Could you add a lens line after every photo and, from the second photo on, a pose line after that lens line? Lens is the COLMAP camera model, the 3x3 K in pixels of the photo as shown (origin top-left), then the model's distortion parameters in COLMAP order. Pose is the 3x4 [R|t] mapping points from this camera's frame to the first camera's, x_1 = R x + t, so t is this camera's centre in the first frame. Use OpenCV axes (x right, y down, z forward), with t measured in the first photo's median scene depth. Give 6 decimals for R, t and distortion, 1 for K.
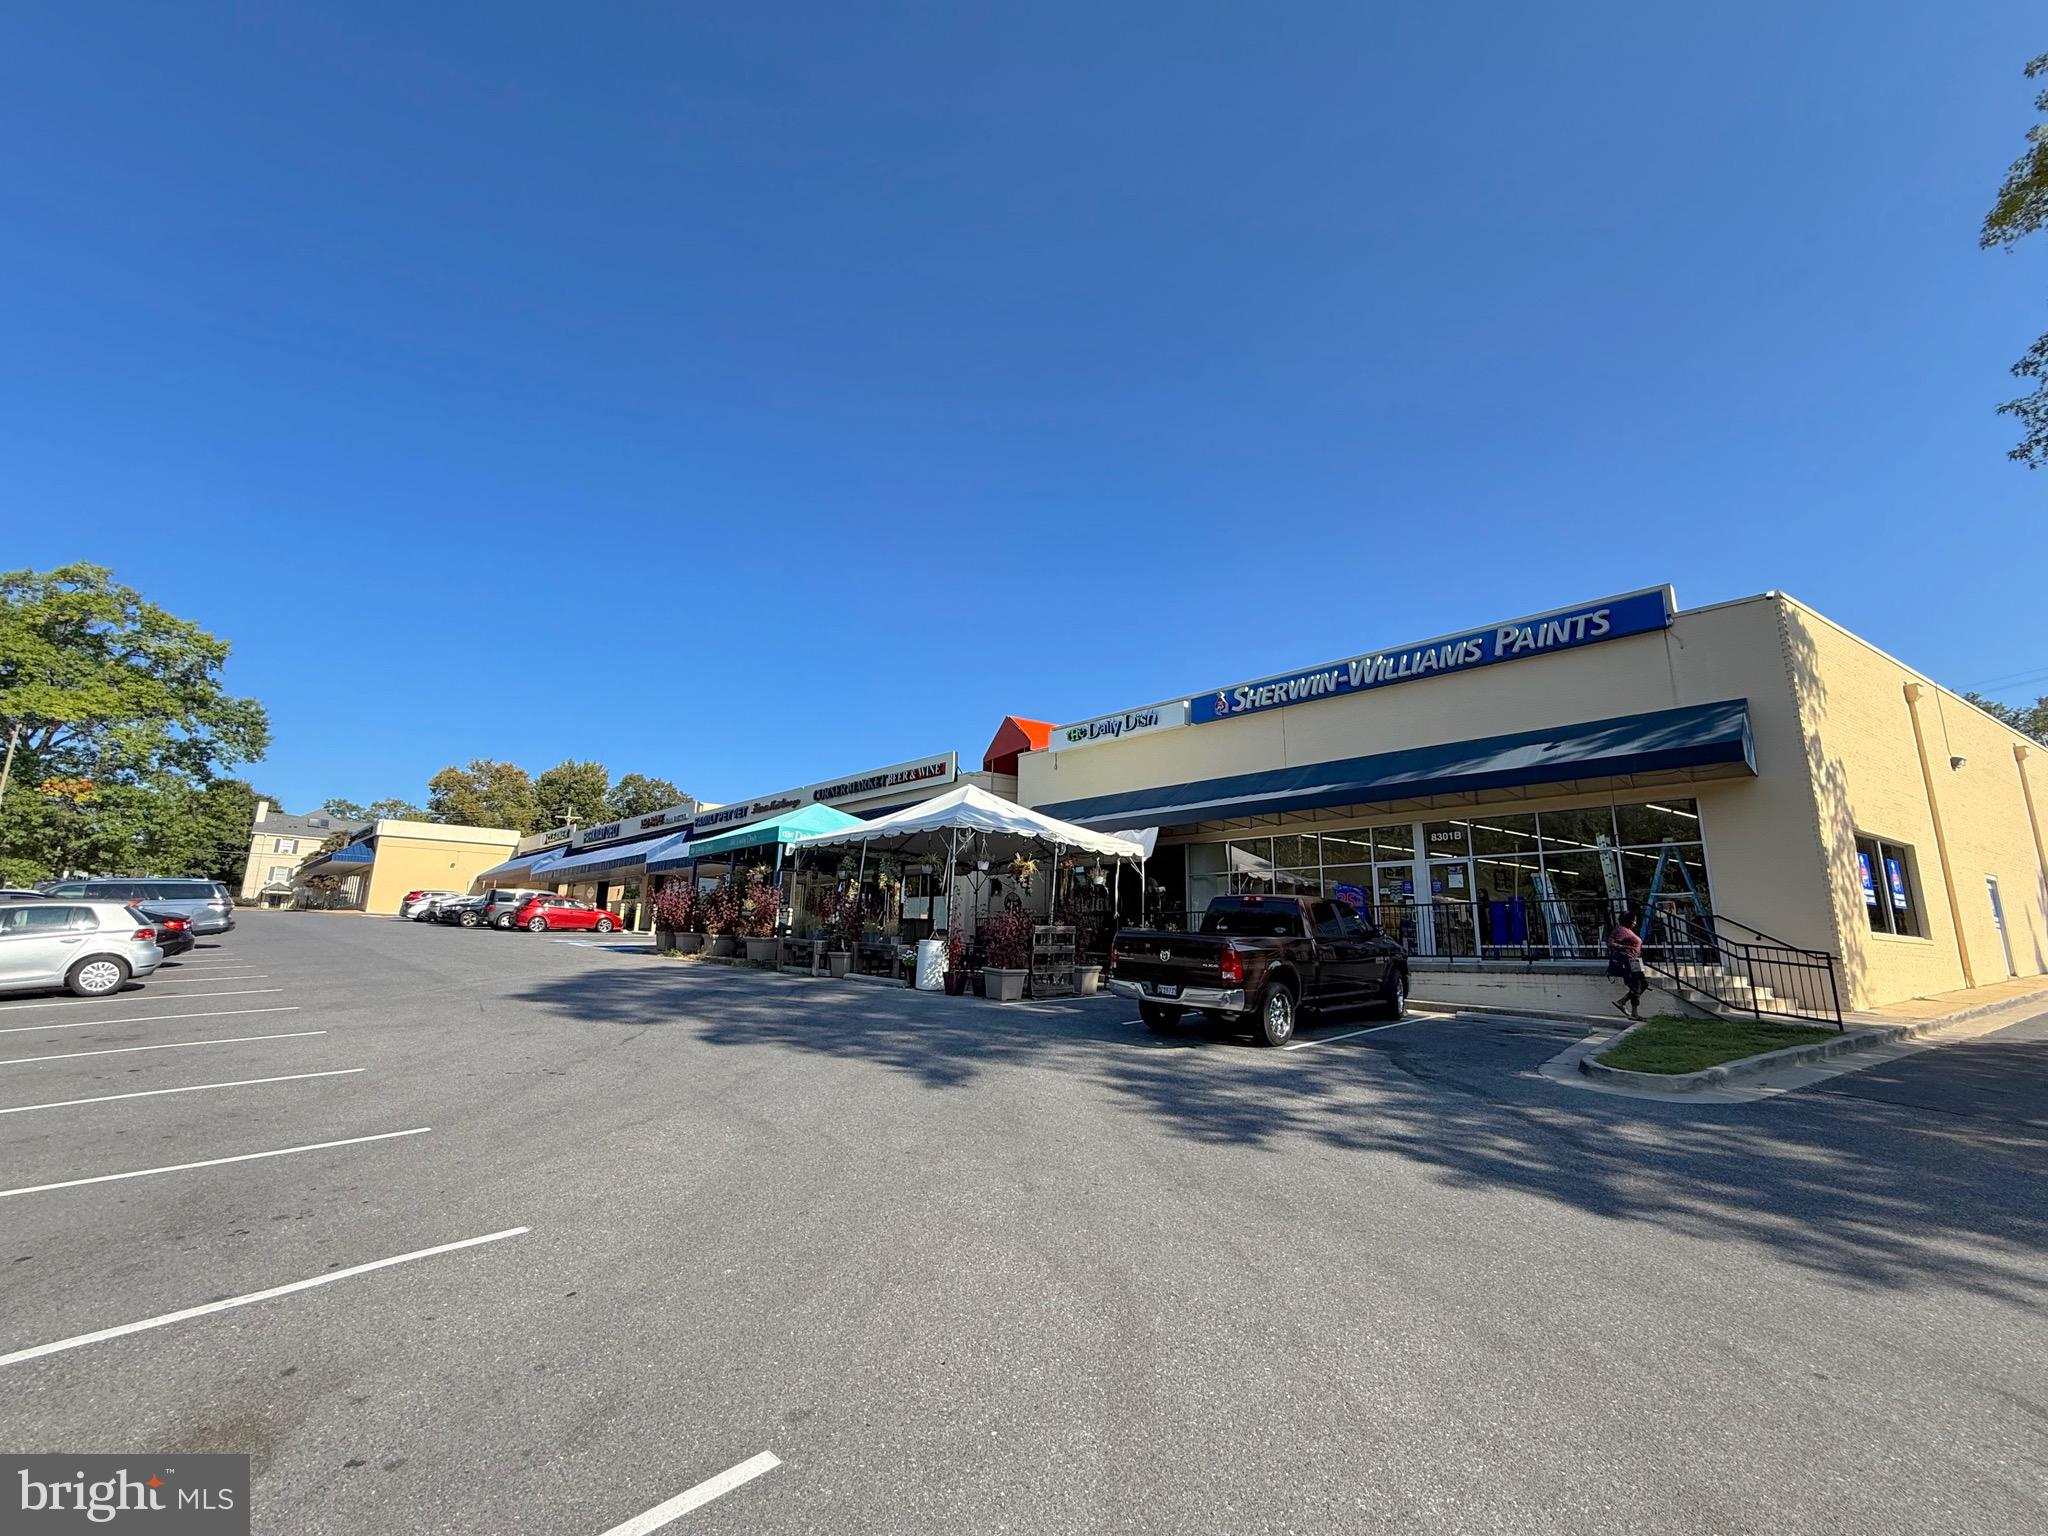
lens RADIAL K [[912.5, 0, 1031.7], [0, 912.5, 811.2], [0, 0, 1]] dist [-0.002894, -0.000383]
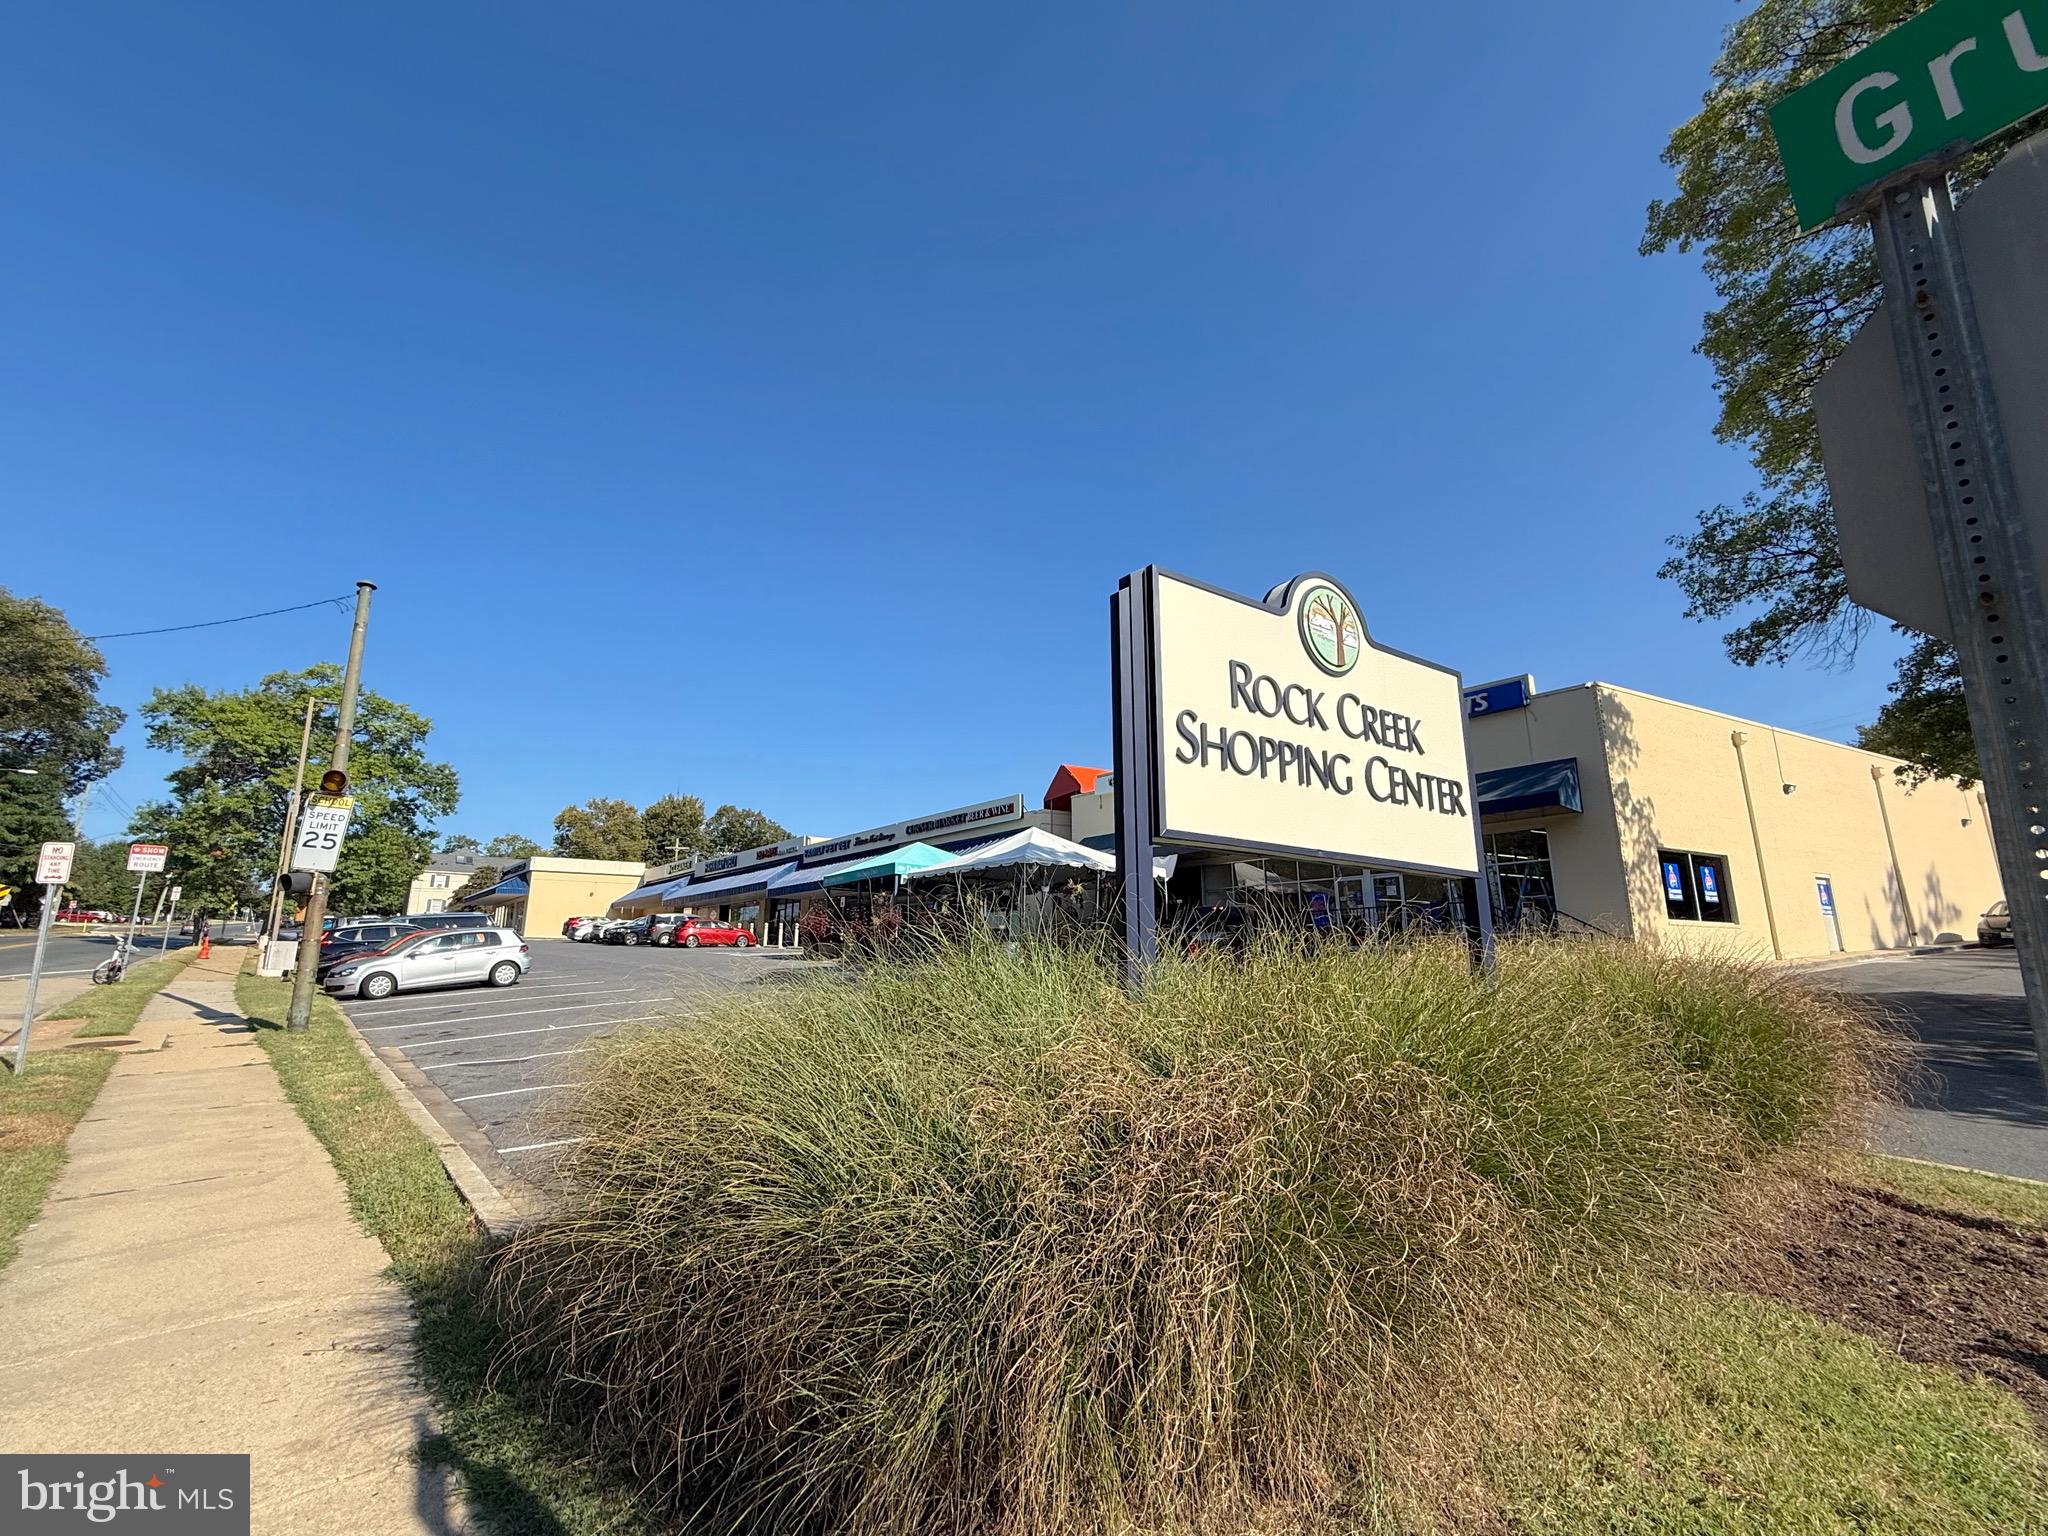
lens RADIAL K [[912.5, 0, 1021.7], [0, 912.5, 806.0], [0, 0, 1]] dist [-0.002894, -0.000383]
pose [[0.996152, -0.035421, -0.080161, 0.023218], [0.033926, 0.999226, -0.019930, -0.034403], [0.080805, 0.017134, 0.996583, -0.344082]]
